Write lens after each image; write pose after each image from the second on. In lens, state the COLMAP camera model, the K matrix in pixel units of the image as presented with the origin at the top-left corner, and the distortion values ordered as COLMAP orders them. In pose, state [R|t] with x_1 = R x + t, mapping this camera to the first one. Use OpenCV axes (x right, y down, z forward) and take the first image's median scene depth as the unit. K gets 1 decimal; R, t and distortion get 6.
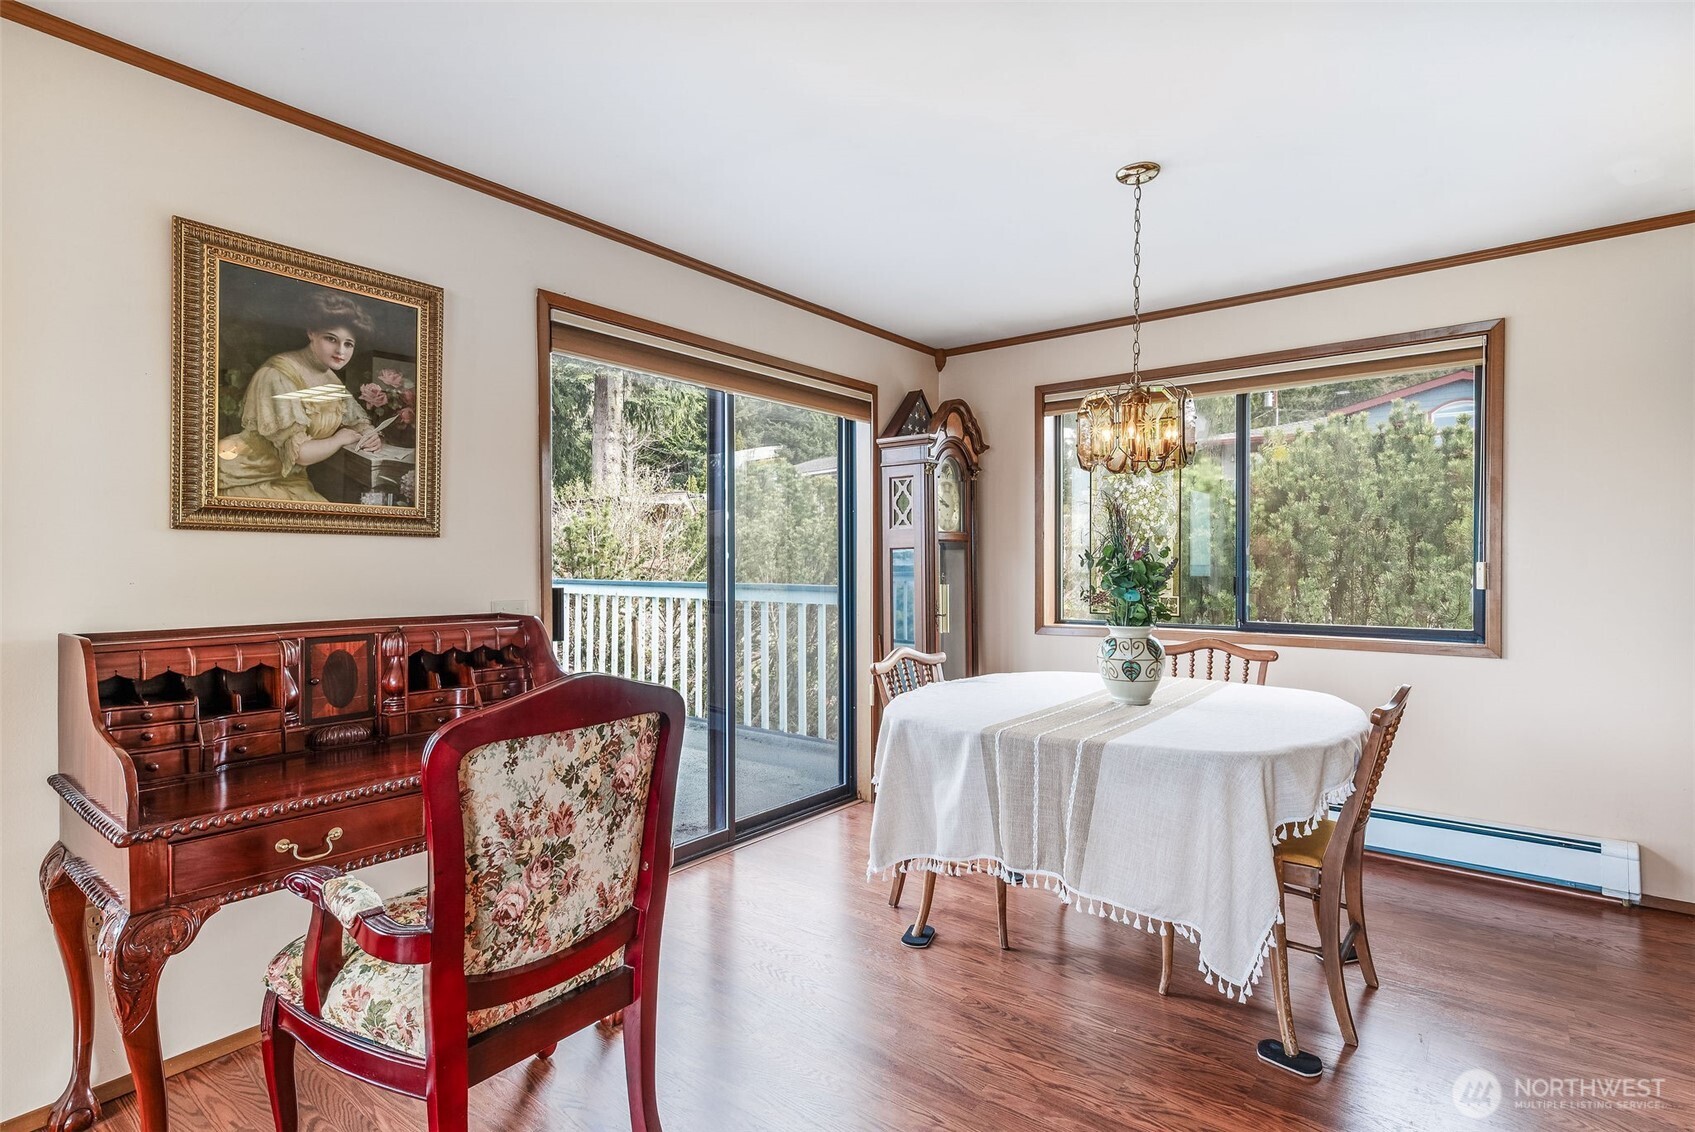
lens RADIAL K [[835.5, 0, 847.5], [0, 835.5, 566.0], [0, 0, 1]] dist [0.016953, 0.000200]
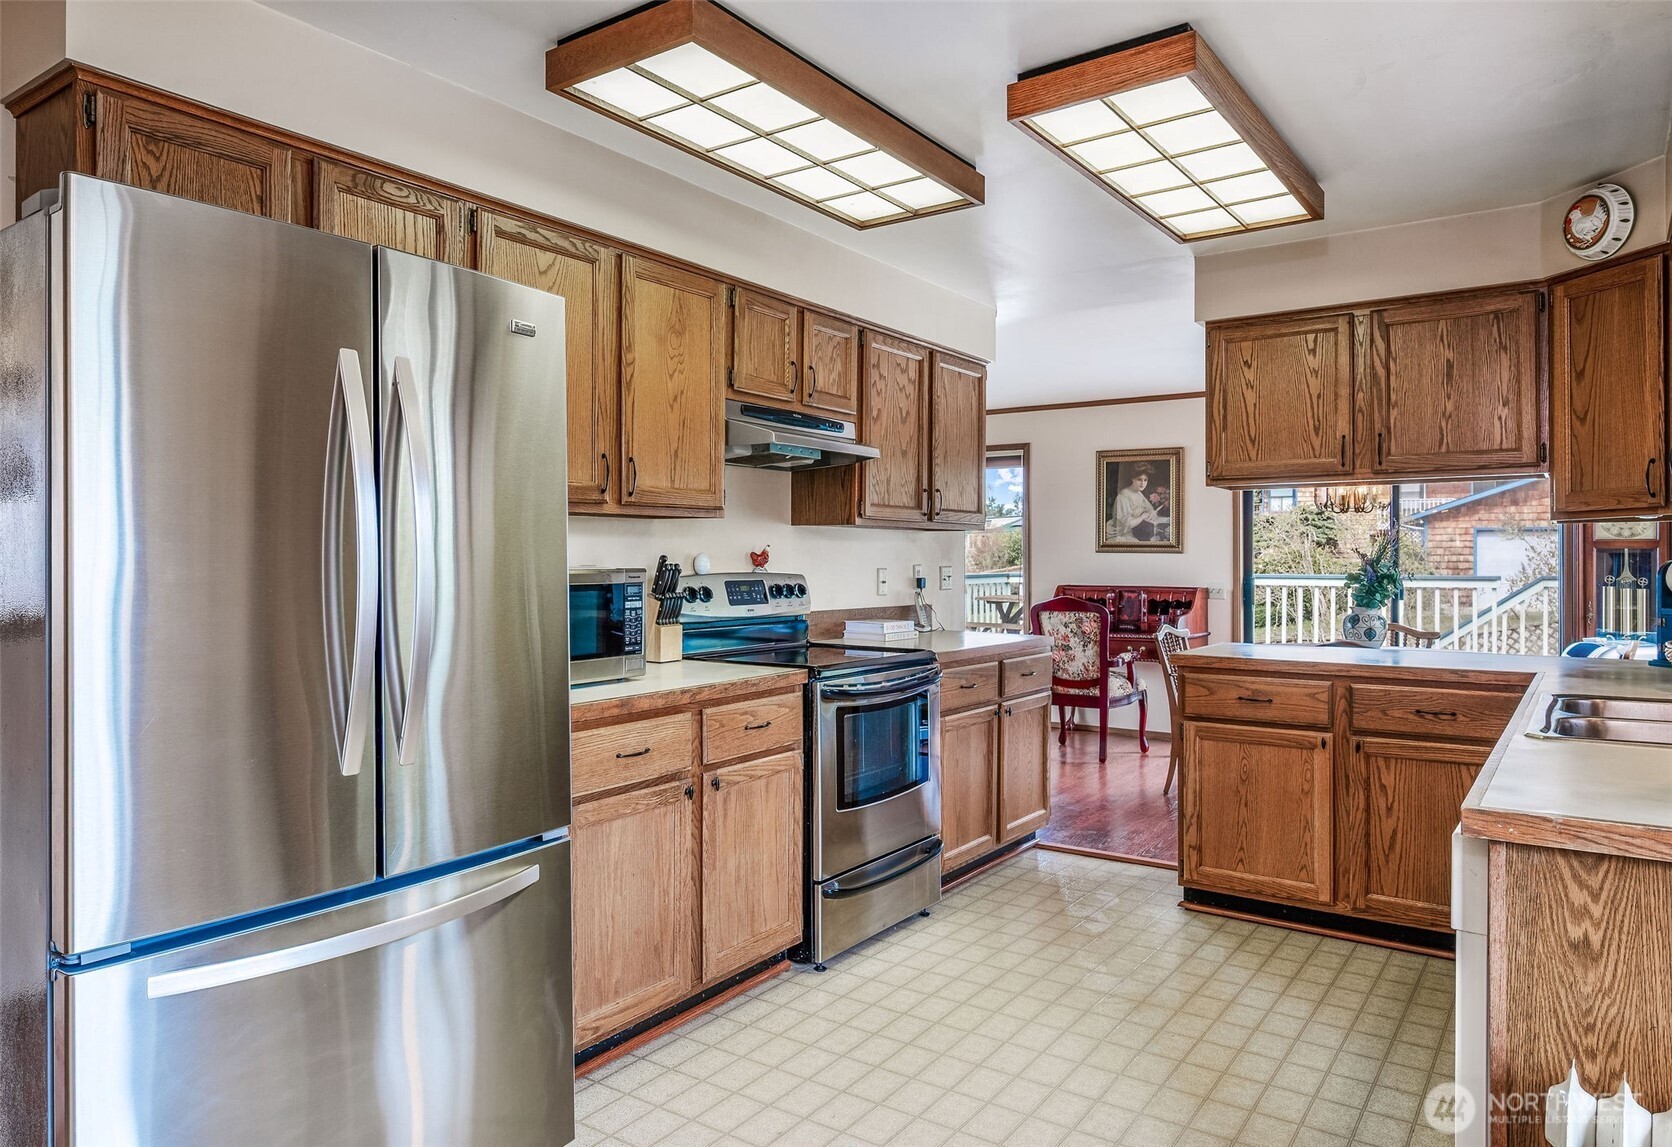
lens RADIAL K [[1085.3, 0, 831.0], [0, 1085.3, 557.5], [0, 0, 1]] dist [0.003039, -0.001316]
pose [[0.046874, 0.002236, -0.998898, 2.739200], [-0.008838, 0.999959, 0.001823, -0.021586], [0.998862, 0.008743, 0.046892, -0.131300]]
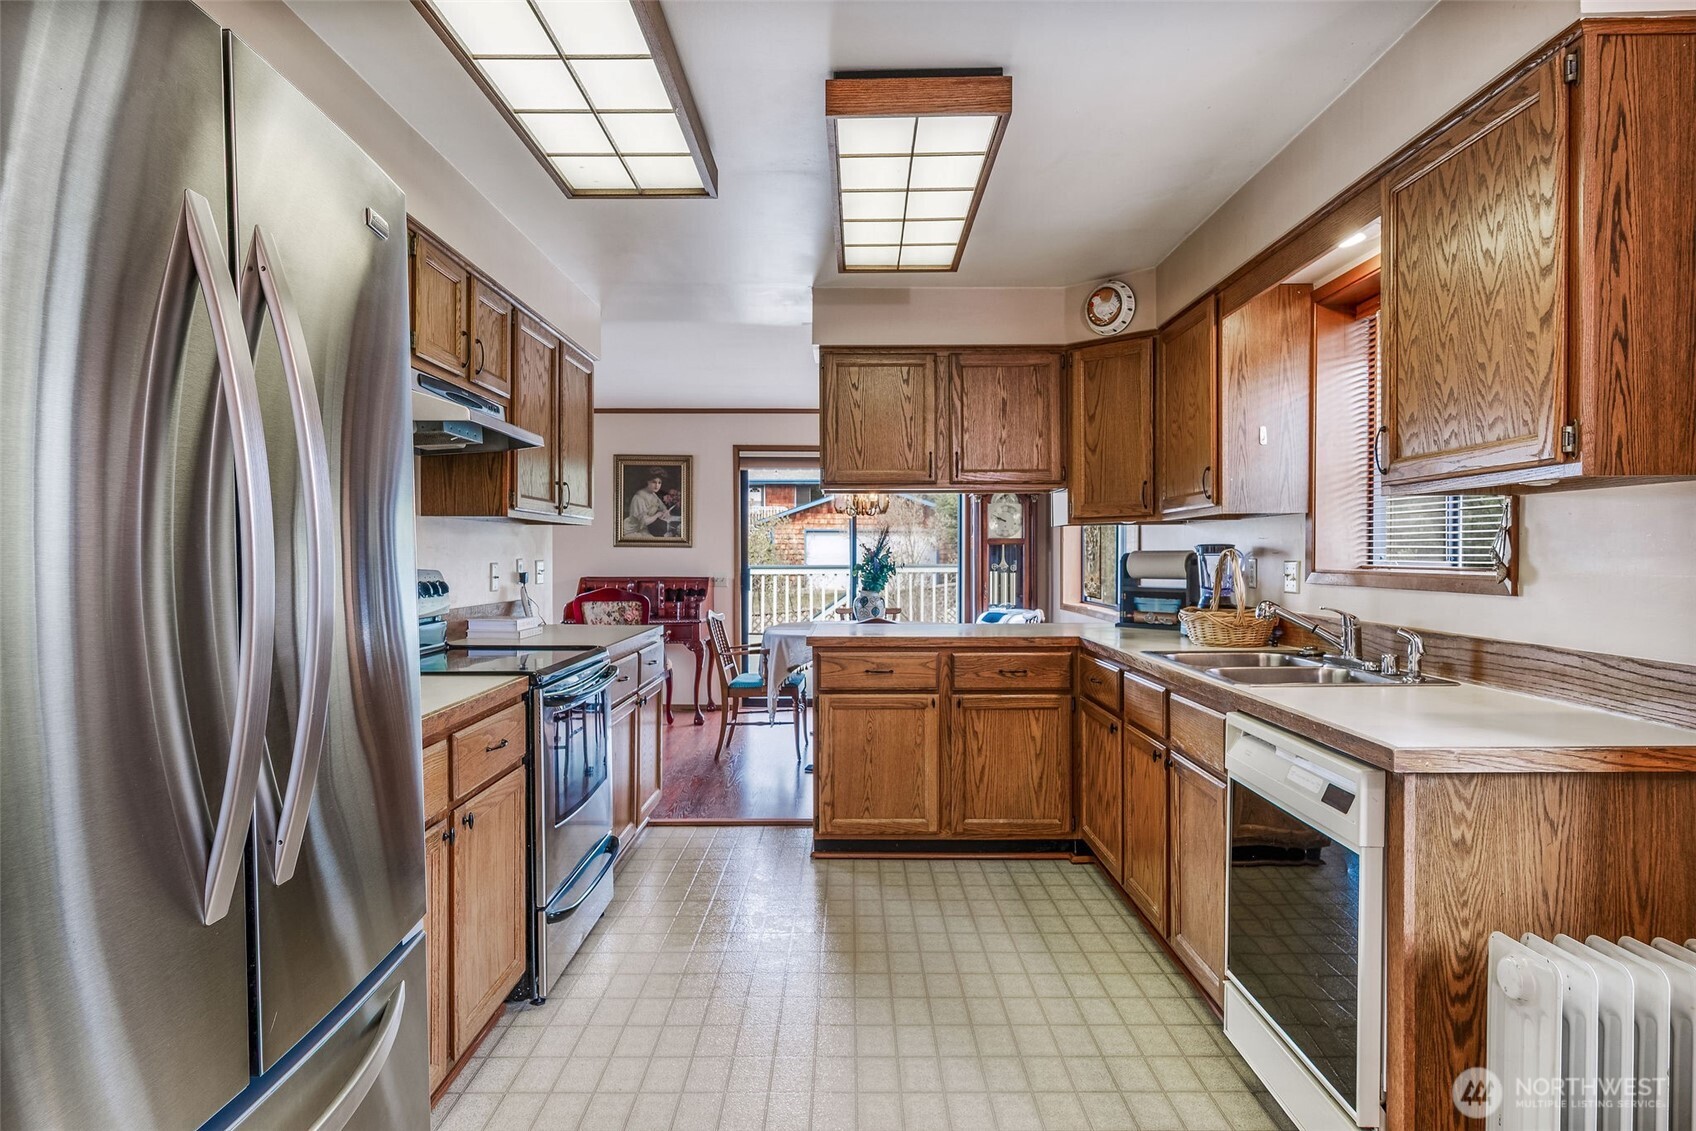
lens RADIAL K [[931.2, 0, 848.0], [0, 931.2, 565.5], [0, 0, 1]] dist [0.002730, 0.001050]
pose [[0.611074, 0.013705, -0.791455, 2.409378], [-0.007134, 0.999905, 0.011807, -0.017965], [0.791541, -0.001569, 0.611113, -0.474225]]
